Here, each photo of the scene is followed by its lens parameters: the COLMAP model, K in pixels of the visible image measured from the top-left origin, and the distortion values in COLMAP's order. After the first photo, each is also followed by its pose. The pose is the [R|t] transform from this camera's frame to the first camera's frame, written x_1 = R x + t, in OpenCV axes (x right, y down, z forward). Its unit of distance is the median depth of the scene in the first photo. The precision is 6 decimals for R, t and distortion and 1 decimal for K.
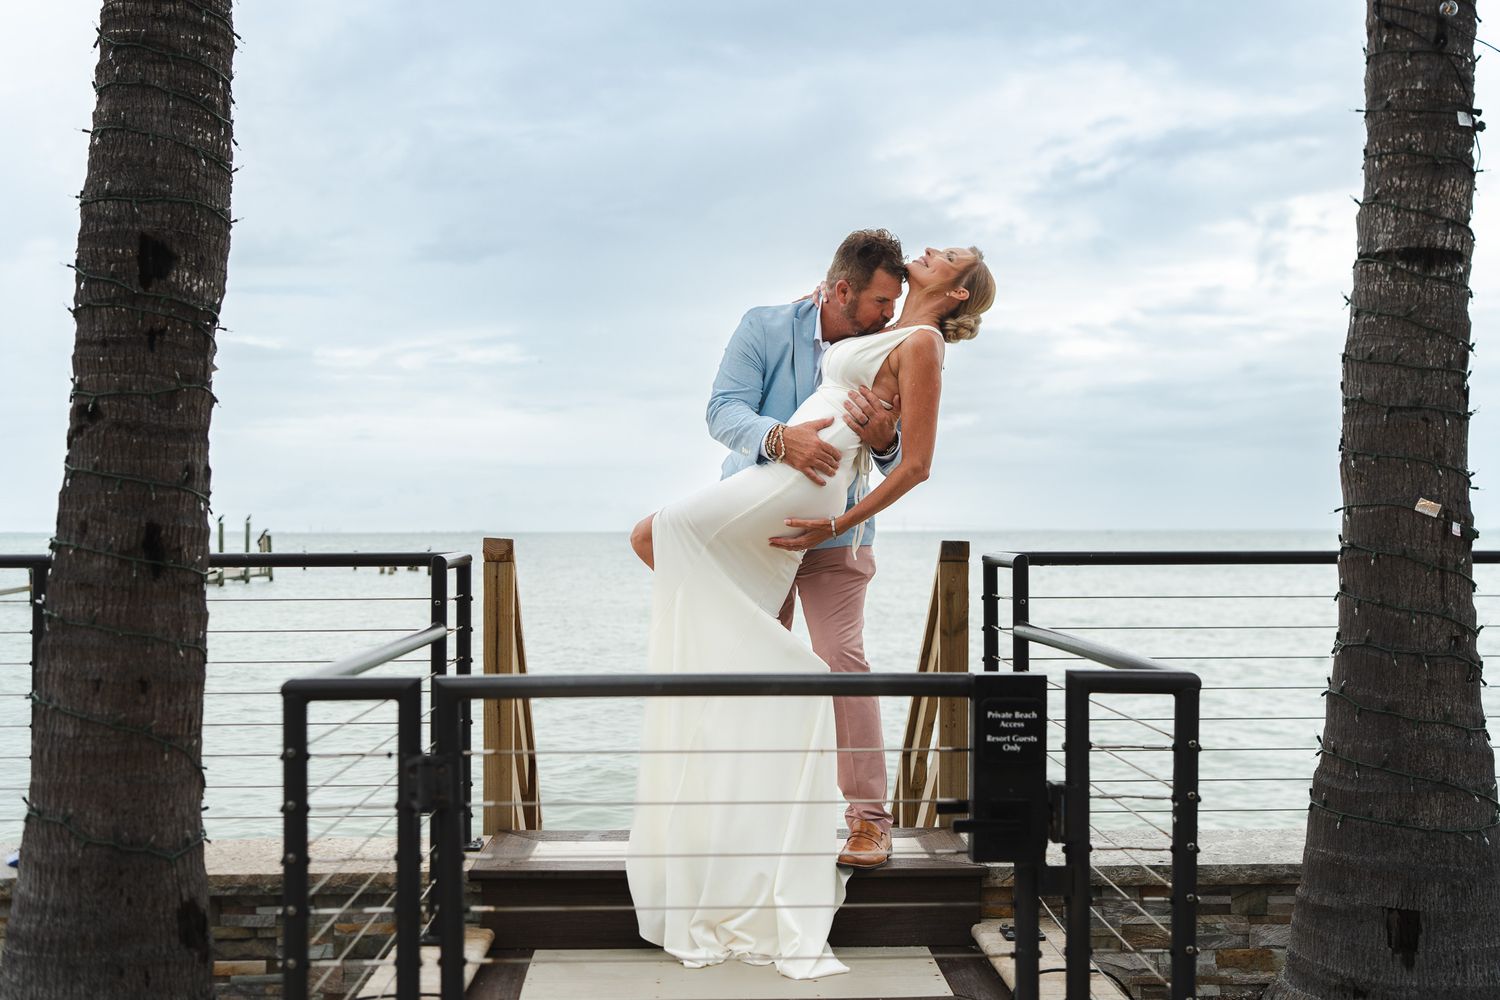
lens RADIAL K [[1477.2, 0, 741.6], [0, 1477.2, 503.2], [0, 0, 1]] dist [-0.006974, 0.000000]
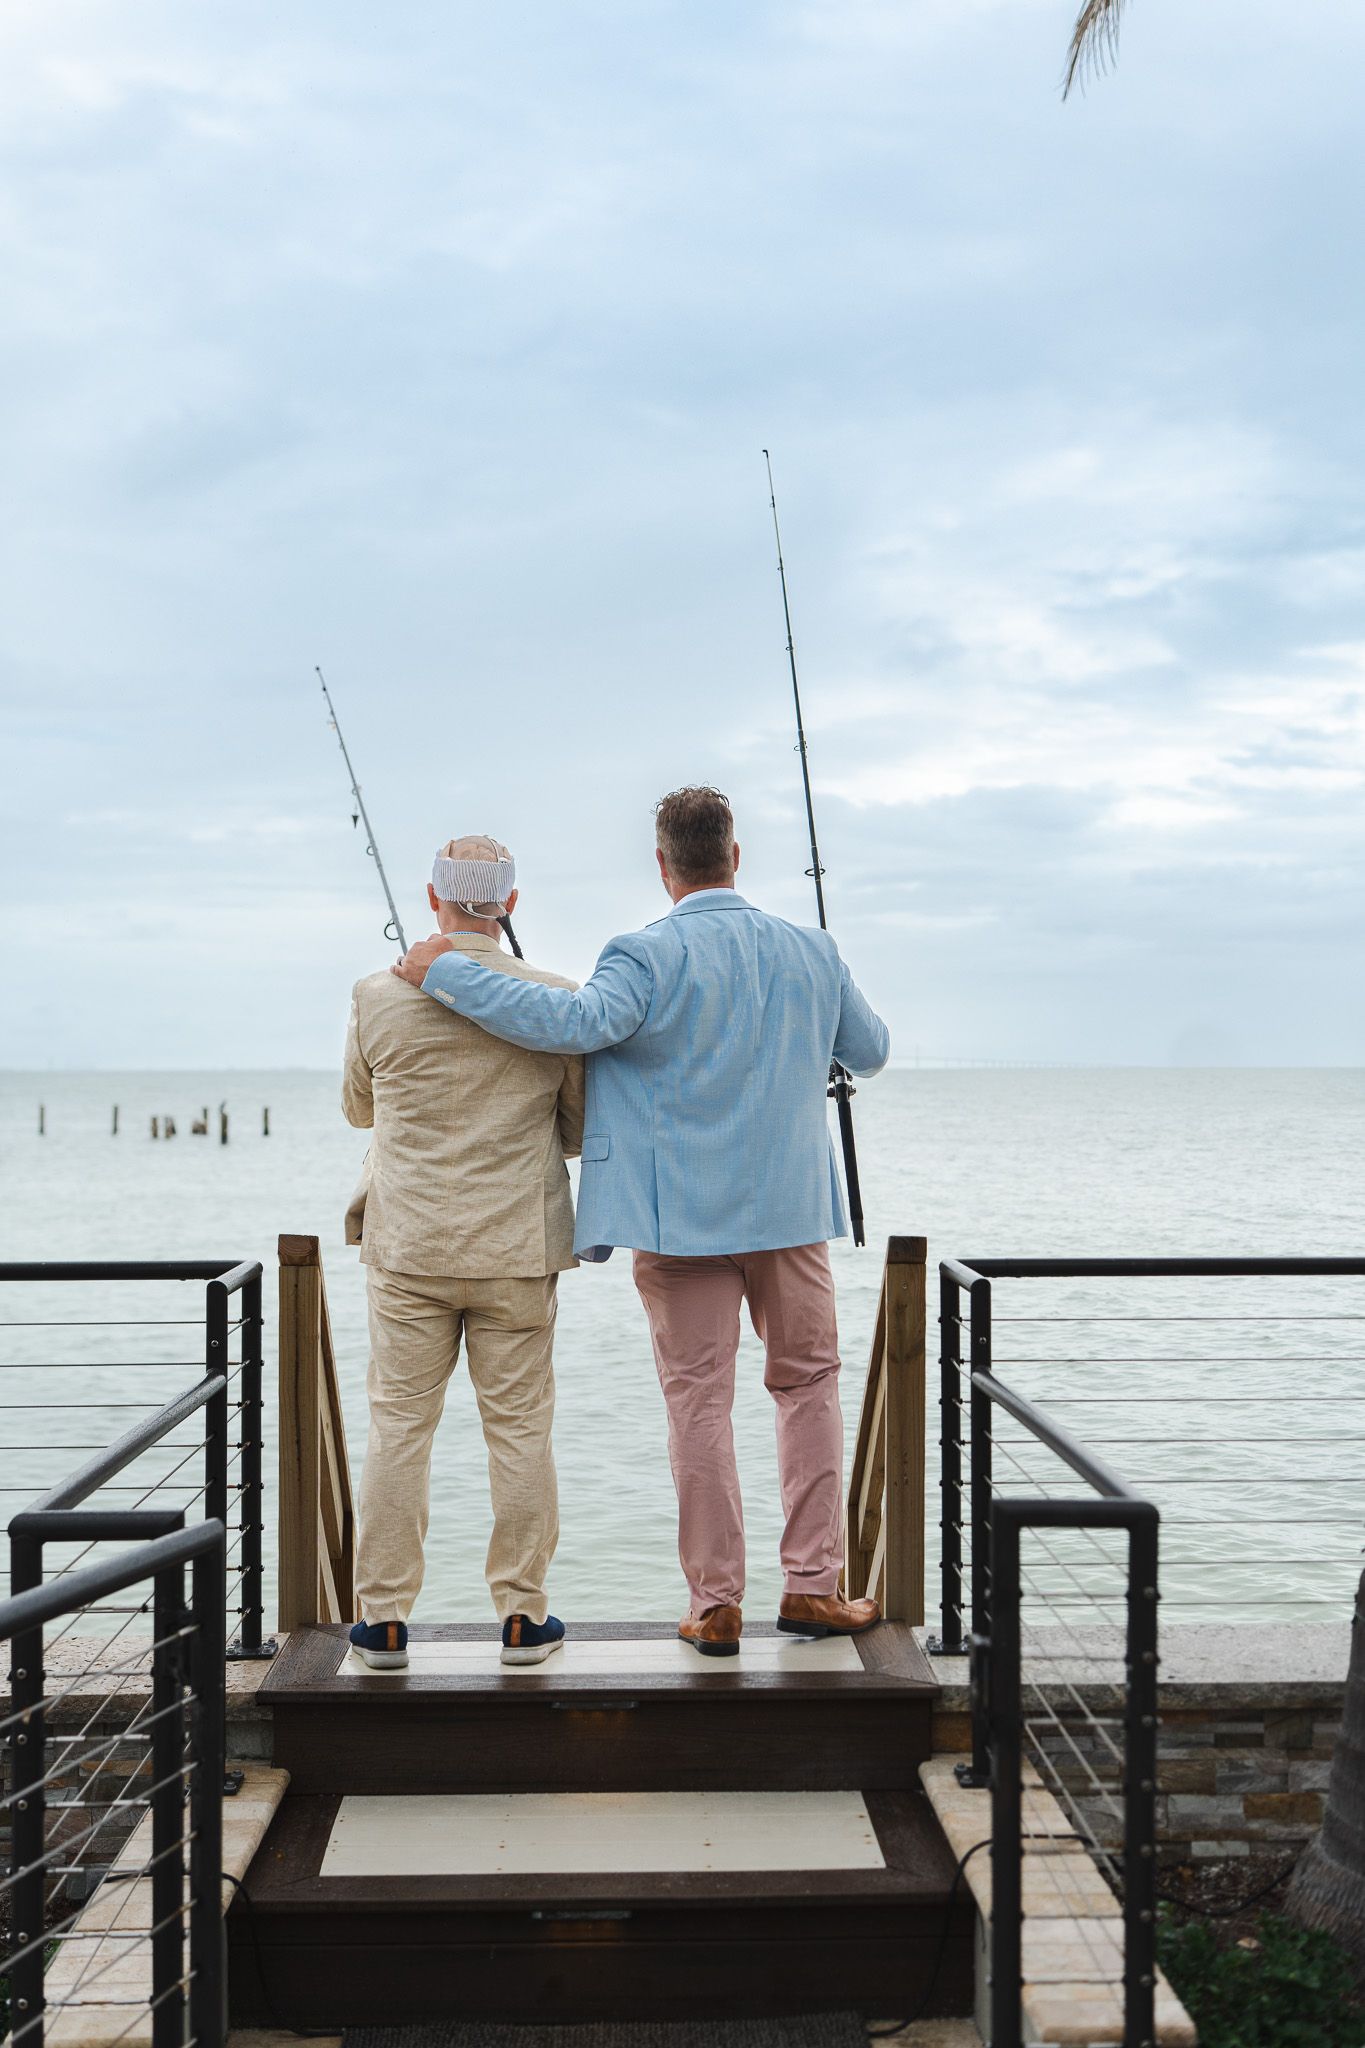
lens RADIAL K [[2150.1, 0, 683.8], [0, 2150.1, 1037.7], [0, 0, 1]] dist [0.024564, 0.000000]
pose [[0.999998, -0.000375, 0.002110, 0.032108], [0.000364, 0.999986, 0.005363, -0.091433], [-0.002112, -0.005362, 0.999983, -0.105163]]
